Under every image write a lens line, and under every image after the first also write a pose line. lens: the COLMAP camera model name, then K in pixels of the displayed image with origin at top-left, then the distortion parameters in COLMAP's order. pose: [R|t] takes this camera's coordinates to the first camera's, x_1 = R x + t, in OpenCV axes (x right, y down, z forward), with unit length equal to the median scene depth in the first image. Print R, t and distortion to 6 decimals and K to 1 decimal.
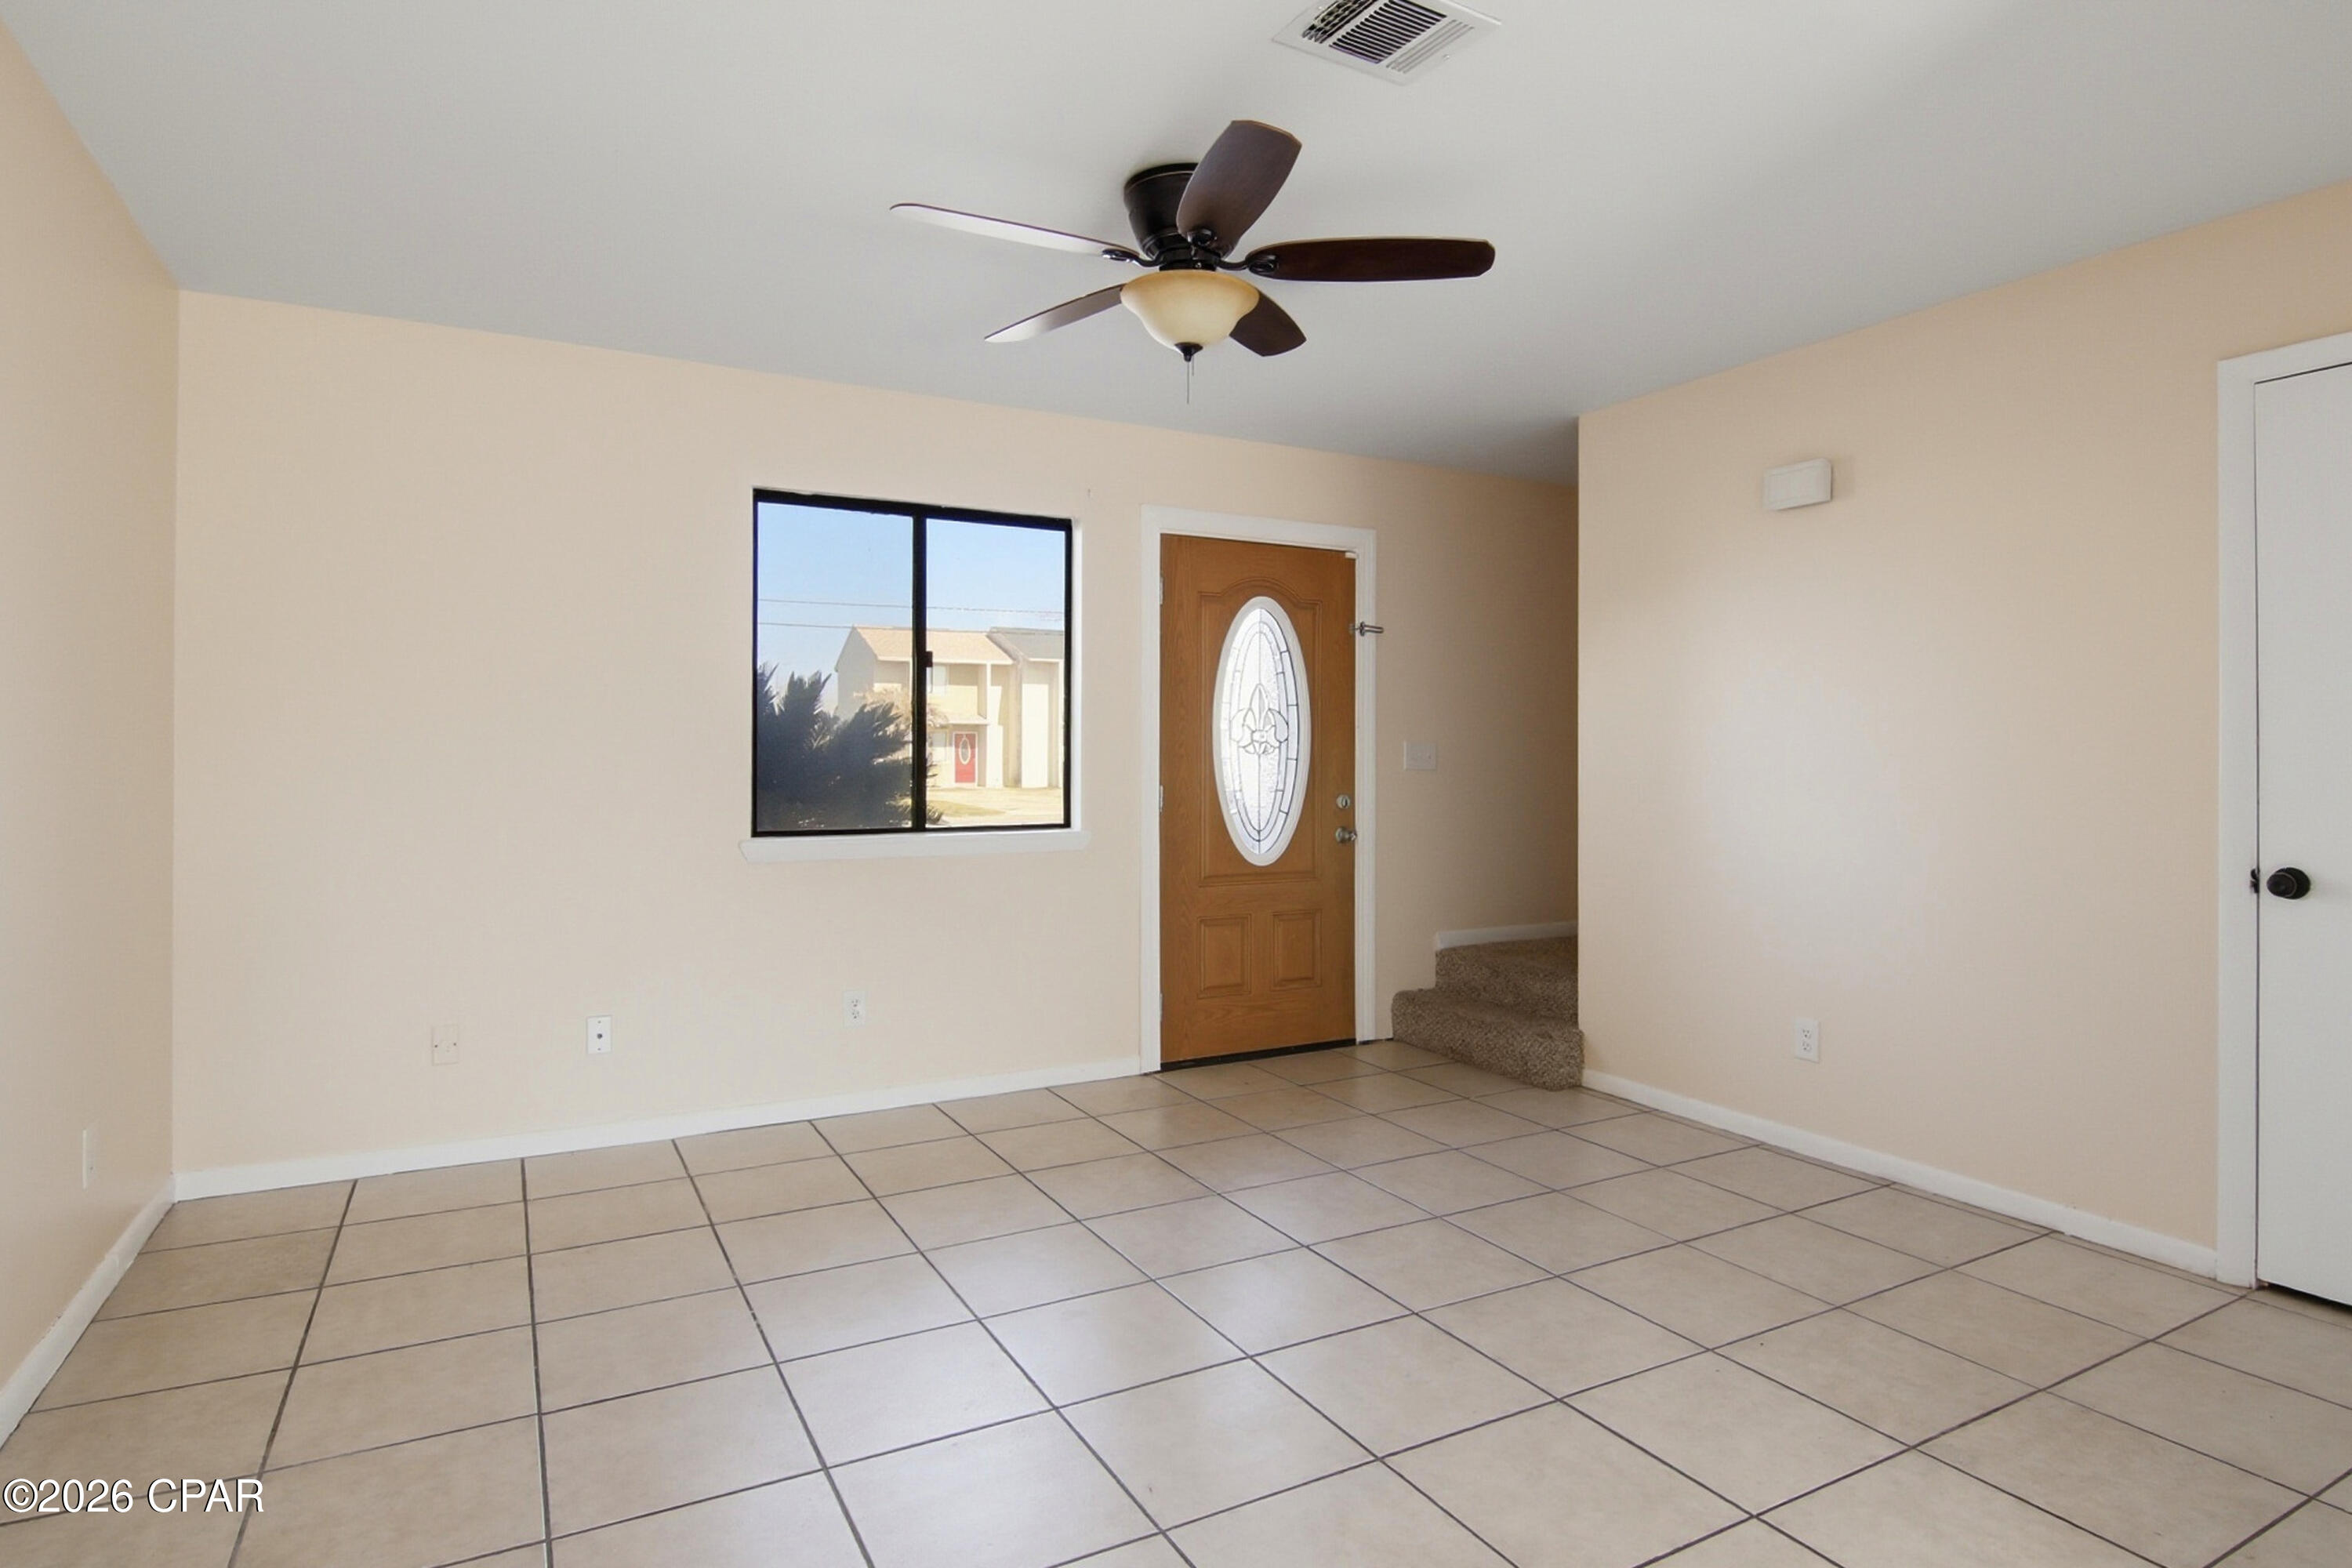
lens RADIAL K [[1224.5, 0, 1170.9], [0, 1224.5, 770.1], [0, 0, 1]] dist [-0.003967, -0.012994]
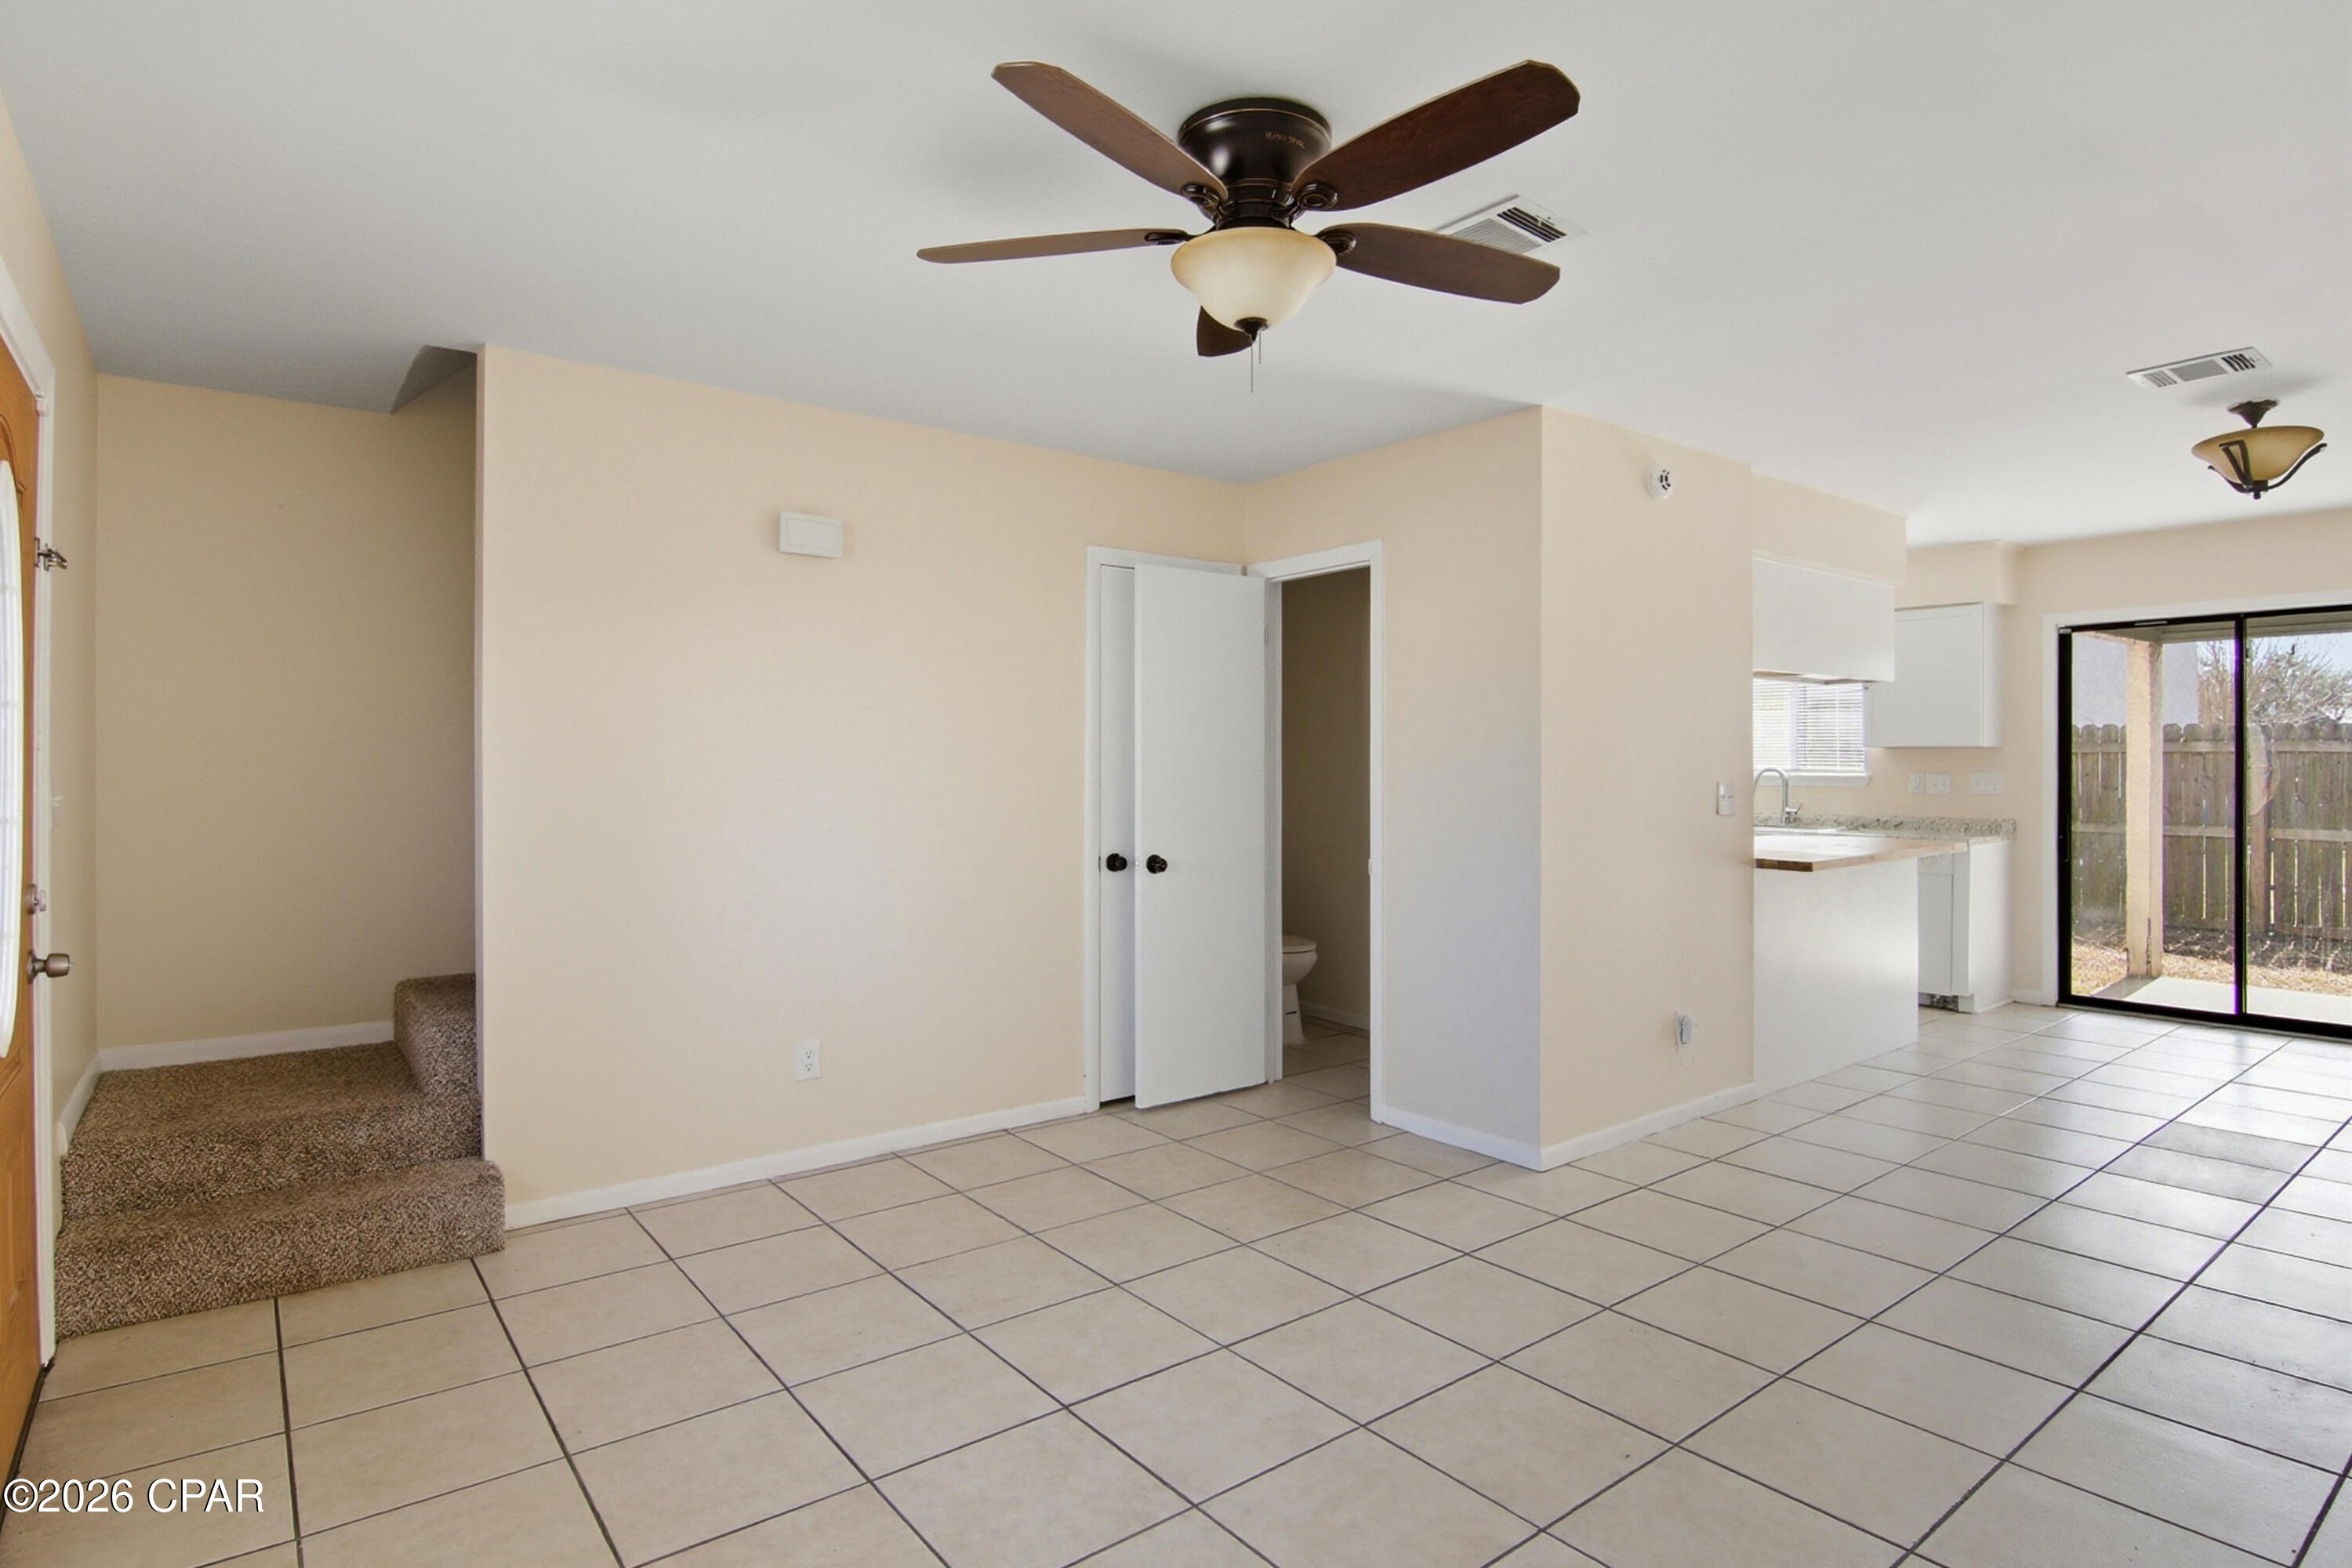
lens RADIAL K [[1224.5, 0, 1183.7], [0, 1224.5, 781.4], [0, 0, 1]] dist [-0.003967, -0.012994]
pose [[-0.168299, -0.012293, 0.985659, -0.459431], [0.009644, 0.999854, 0.014117, -0.025867], [-0.985689, 0.011881, -0.168156, 0.686266]]
